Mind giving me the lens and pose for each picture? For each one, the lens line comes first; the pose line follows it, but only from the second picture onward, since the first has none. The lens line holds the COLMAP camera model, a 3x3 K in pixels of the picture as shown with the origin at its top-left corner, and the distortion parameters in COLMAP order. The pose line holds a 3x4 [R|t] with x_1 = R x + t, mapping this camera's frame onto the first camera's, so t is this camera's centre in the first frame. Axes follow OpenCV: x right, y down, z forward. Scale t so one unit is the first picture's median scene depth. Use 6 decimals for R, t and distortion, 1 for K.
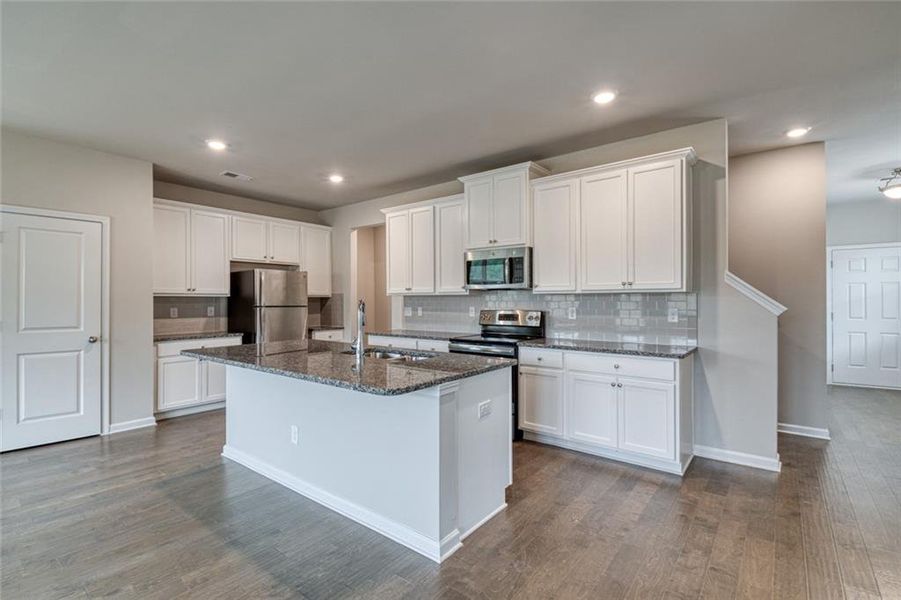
lens RADIAL K [[409.1, 0, 450.5], [0, 409.1, 300.0], [0, 0, 1]] dist [0.024864, -0.022427]
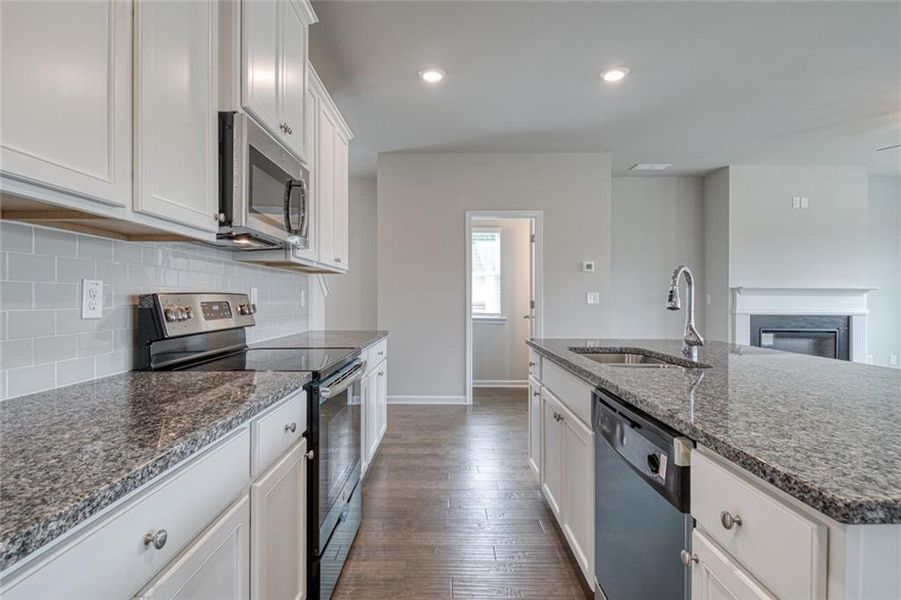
lens RADIAL K [[467.0, 0, 444.1], [0, 467.0, 299.4], [0, 0, 1]] dist [0.038419, -0.035487]
pose [[-0.606822, -0.000727, 0.794837, -0.395295], [-0.001772, 0.999998, -0.000438, 0.034086], [-0.794836, -0.001674, -0.606822, 1.186334]]
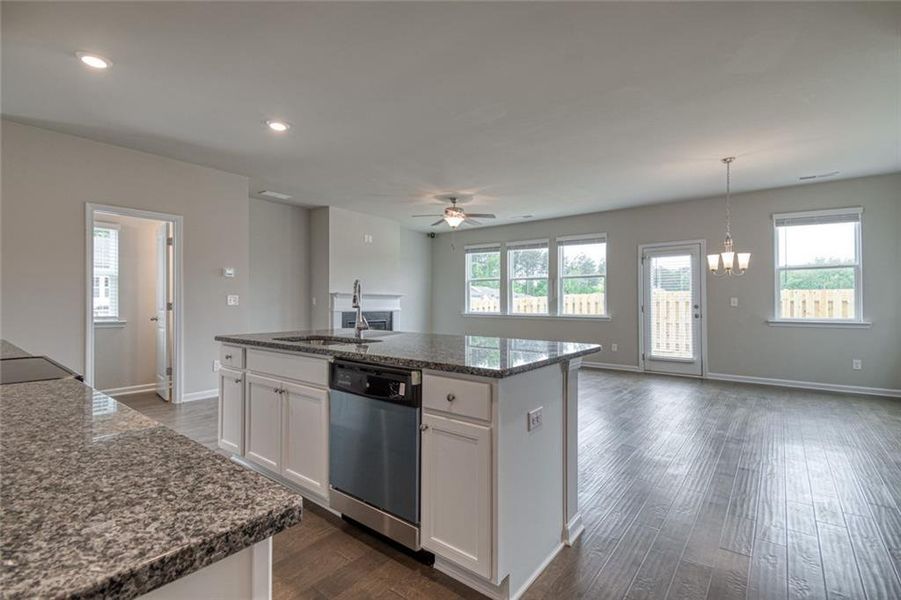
lens RADIAL K [[409.1, 0, 450.5], [0, 409.1, 300.0], [0, 0, 1]] dist [0.024864, -0.022427]
pose [[-0.999986, -0.000008, 0.005219, -0.310213], [-0.000037, 0.999984, -0.005604, 0.035741], [-0.005219, -0.005604, -0.999971, 1.366948]]
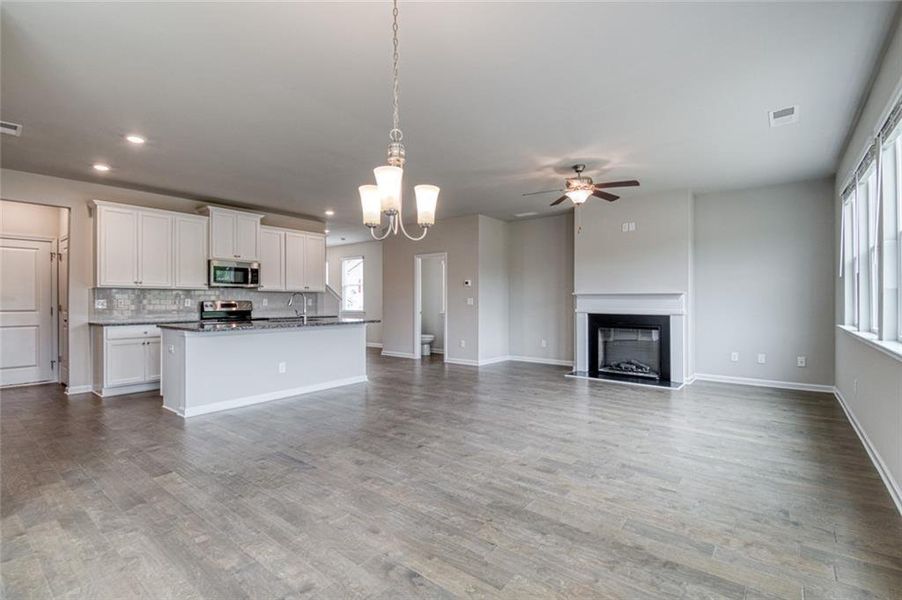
lens RADIAL K [[409.6, 0, 451.0], [0, 409.6, 300.0], [0, 0, 1]] dist [0.024864, -0.022427]
pose [[-0.004528, 0.006589, 0.999968, -1.488091], [0.000674, 0.999978, -0.006586, 0.034656], [-0.999990, 0.000644, -0.004533, 0.199119]]
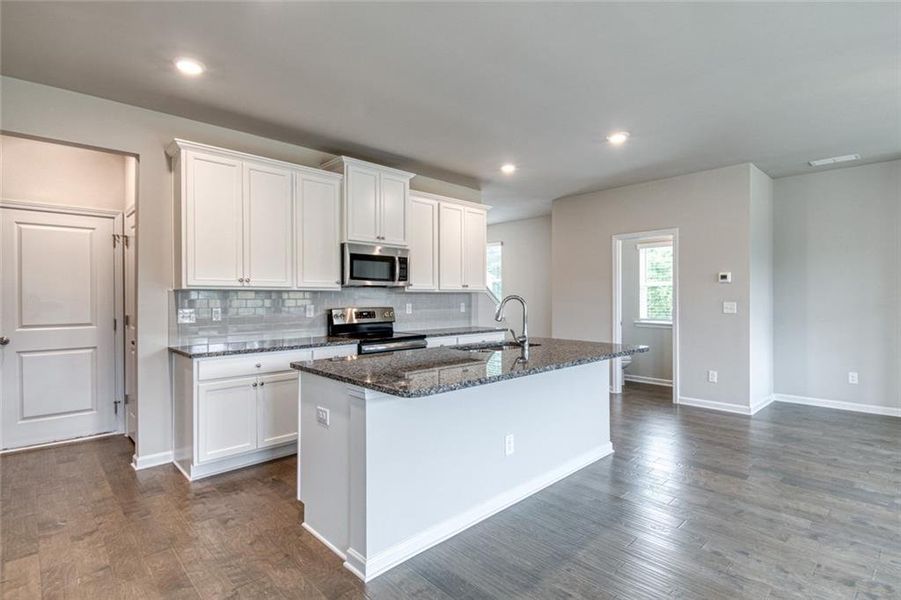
lens RADIAL K [[441.7, 0, 463.7], [0, 441.7, 297.6], [0, 0, 1]] dist [0.028250, -0.023552]
pose [[0.123385, 0.001763, 0.992357, -0.945627], [0.000322, 0.999998, -0.001817, 0.003314], [-0.992359, 0.000543, 0.123385, 0.681893]]
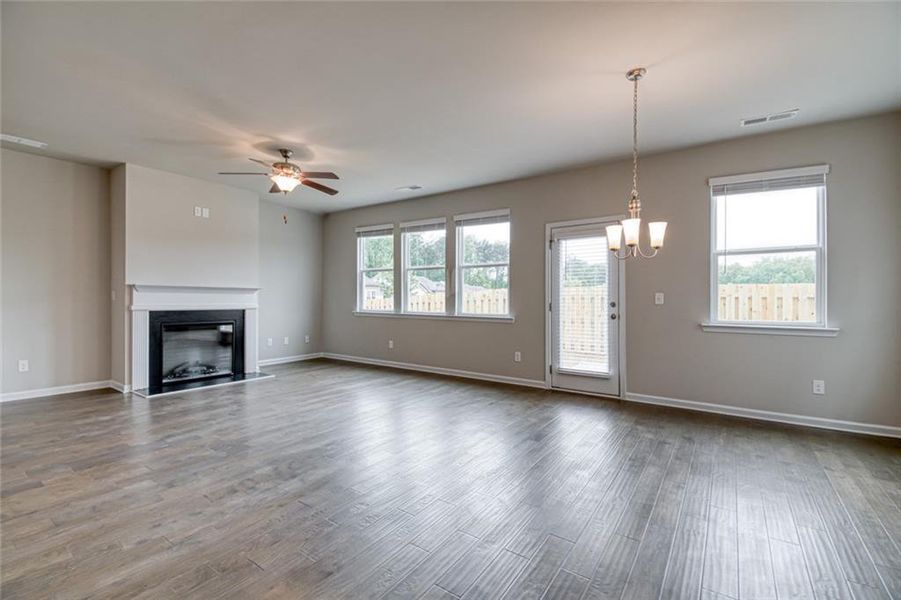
lens RADIAL K [[397.7, 0, 455.9], [0, 397.7, 299.3], [0, 0, 1]] dist [0.021429, -0.020582]
pose [[-0.997685, -0.002162, -0.067965, -0.694731], [-0.002544, 0.999981, 0.005536, 0.032220], [0.067952, 0.005697, -0.997672, 0.923539]]
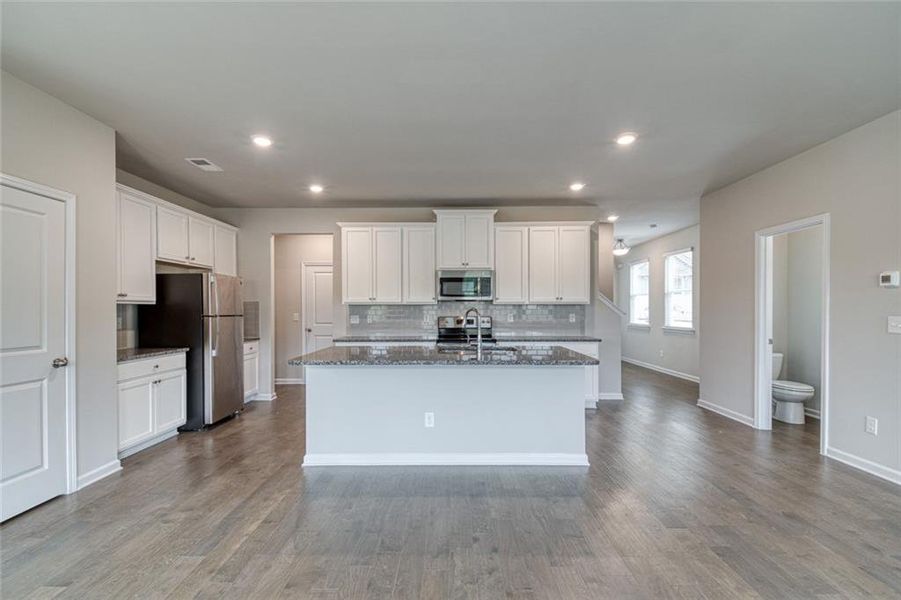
lens RADIAL K [[393.1, 0, 445.8], [0, 393.1, 310.3], [0, 0, 1]] dist [0.023902, -0.018842]
pose [[0.794432, -0.002011, 0.607350, -0.723786], [-0.000326, 0.999993, 0.003738, 0.000531], [-0.607353, -0.003168, 0.794426, 0.036439]]
